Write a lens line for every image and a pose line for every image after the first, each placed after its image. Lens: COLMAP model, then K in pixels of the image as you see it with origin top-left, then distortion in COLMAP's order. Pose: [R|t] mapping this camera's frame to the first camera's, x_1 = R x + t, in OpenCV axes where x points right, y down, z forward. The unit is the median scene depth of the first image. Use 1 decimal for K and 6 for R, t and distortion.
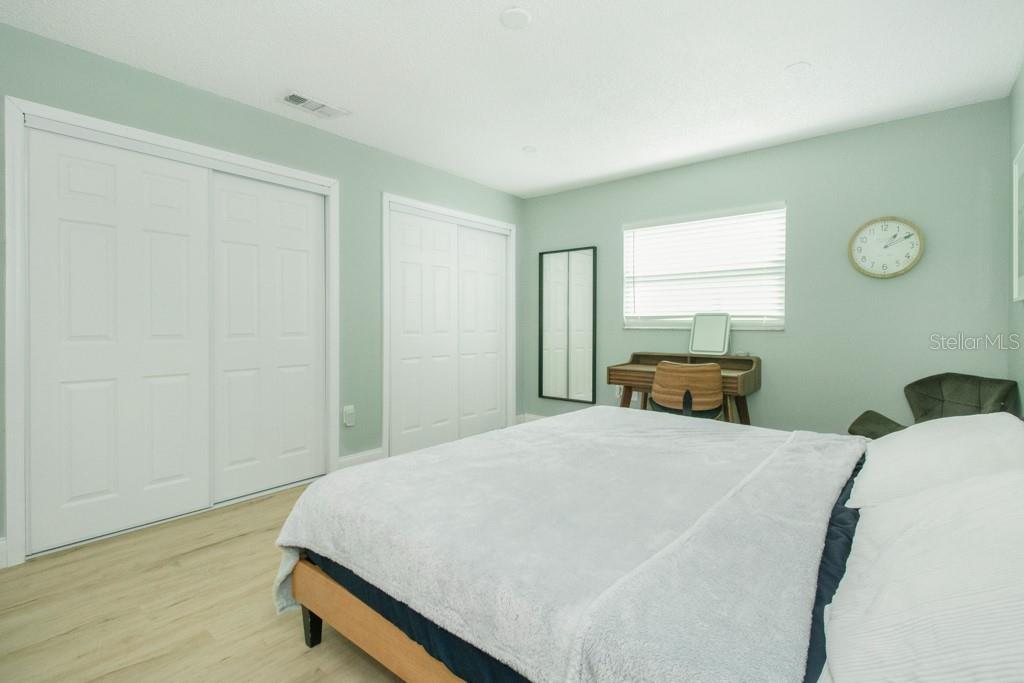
lens RADIAL K [[481.2, 0, 520.5], [0, 481.2, 323.8], [0, 0, 1]] dist [-0.003271, -0.000842]
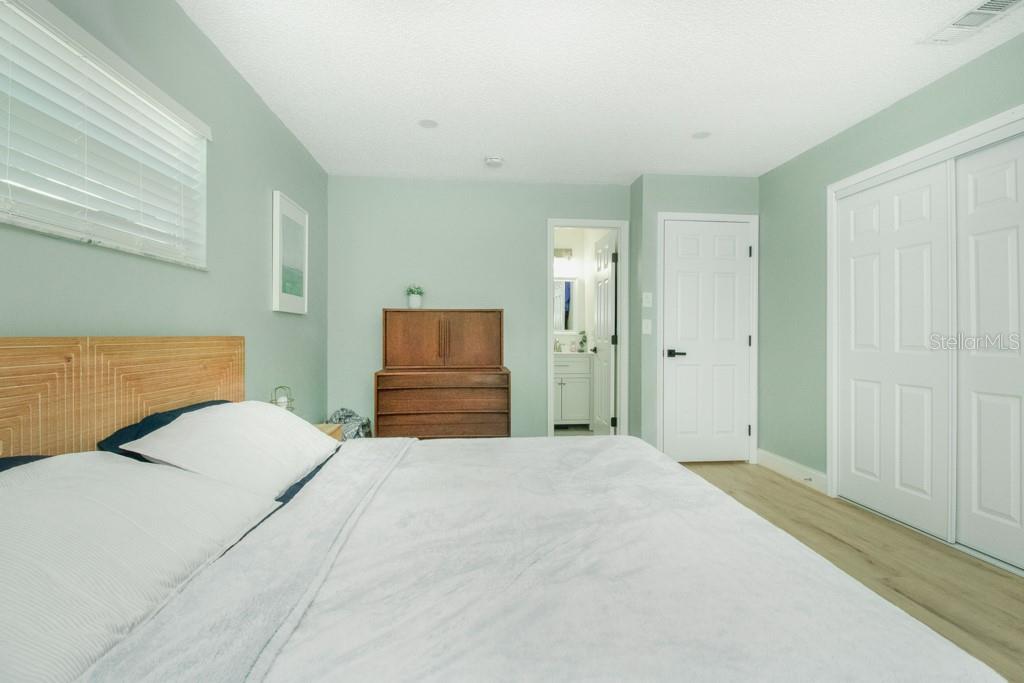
lens RADIAL K [[483.5, 0, 527.3], [0, 483.5, 336.1], [0, 0, 1]] dist [-0.001389, -0.000485]
pose [[-0.699894, 0.002650, -0.714241, 0.394395], [0.007088, 0.999970, -0.003235, 0.003032], [0.714211, -0.007327, -0.699892, 0.812838]]
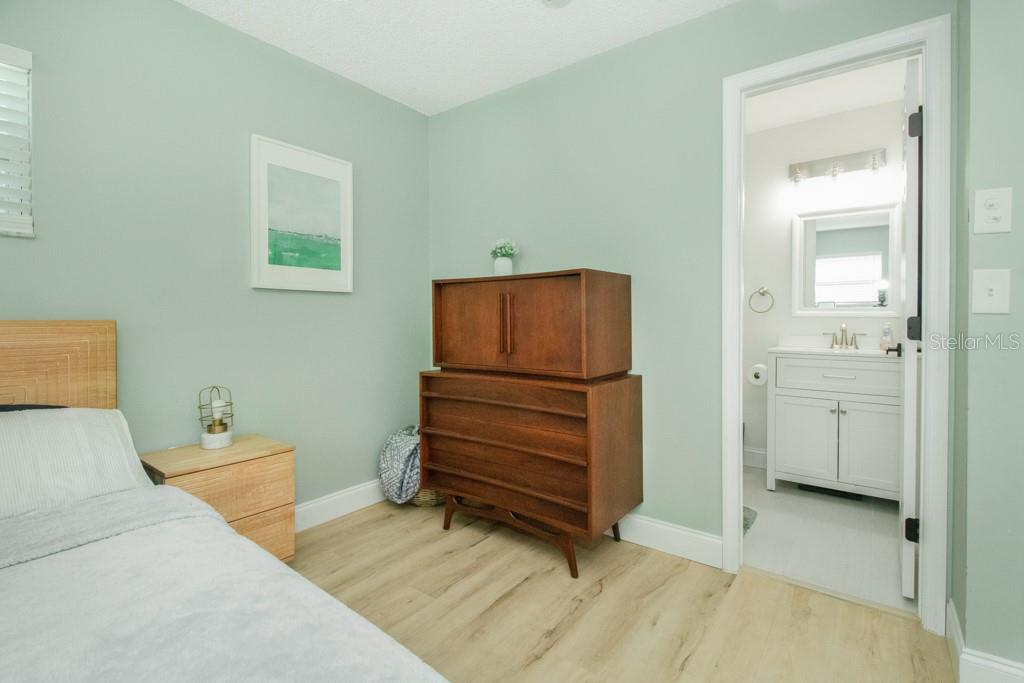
lens RADIAL K [[481.2, 0, 520.5], [0, 481.2, 323.8], [0, 0, 1]] dist [-0.003271, -0.000842]
pose [[-0.999496, 0.004111, -0.031469, -0.192613], [0.004006, 0.999986, 0.003406, 0.001980], [0.031483, 0.003278, -0.999499, 0.601245]]
